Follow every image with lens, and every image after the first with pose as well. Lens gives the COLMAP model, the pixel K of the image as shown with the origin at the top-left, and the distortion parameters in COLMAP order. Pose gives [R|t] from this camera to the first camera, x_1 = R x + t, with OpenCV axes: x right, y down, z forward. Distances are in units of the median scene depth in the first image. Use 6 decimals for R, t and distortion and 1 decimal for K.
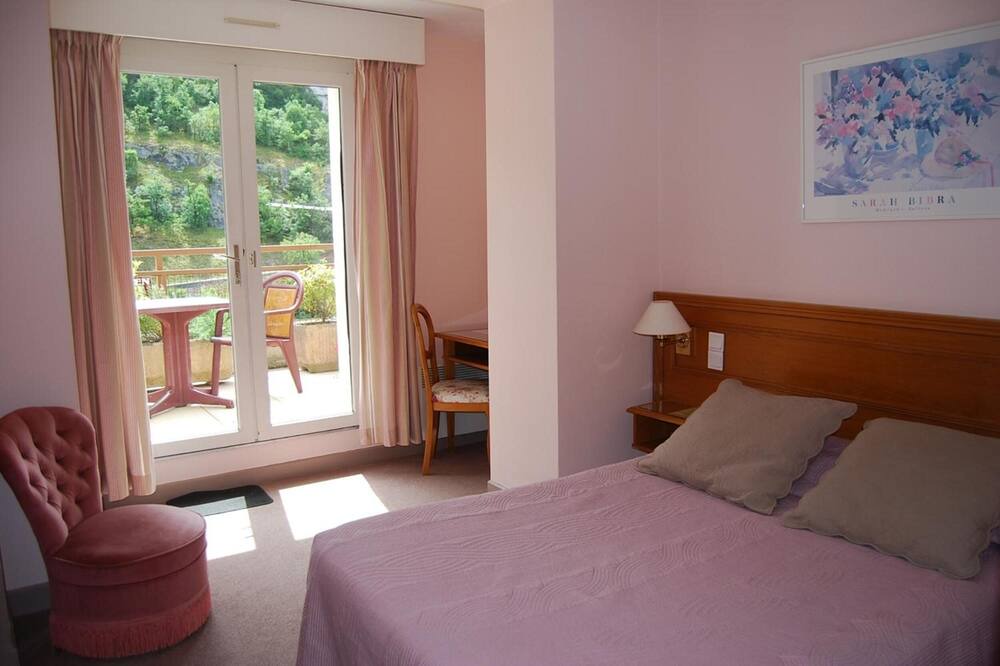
lens RADIAL K [[768.6, 0, 499.6], [0, 768.6, 330.6], [0, 0, 1]] dist [-0.054682, 0.001094]
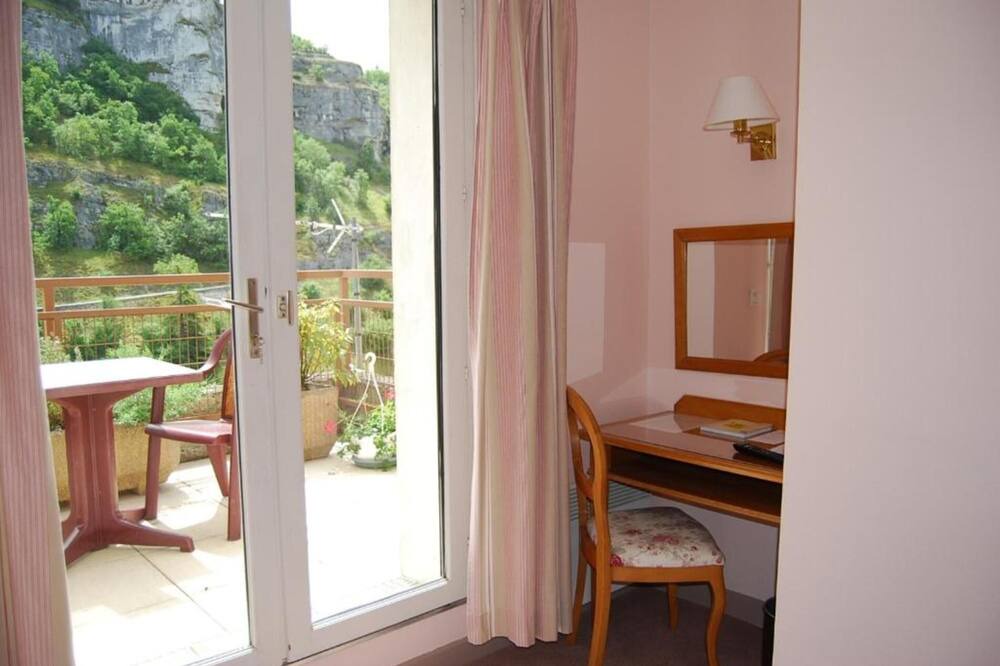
lens RADIAL K [[768.6, 0, 497.2], [0, 768.6, 333.7], [0, 0, 1]] dist [-0.054682, 0.001094]
pose [[0.988862, -0.004793, 0.148758, -0.245604], [0.008762, 0.999623, -0.026040, -0.058784], [-0.148577, 0.027053, 0.988531, 0.462349]]
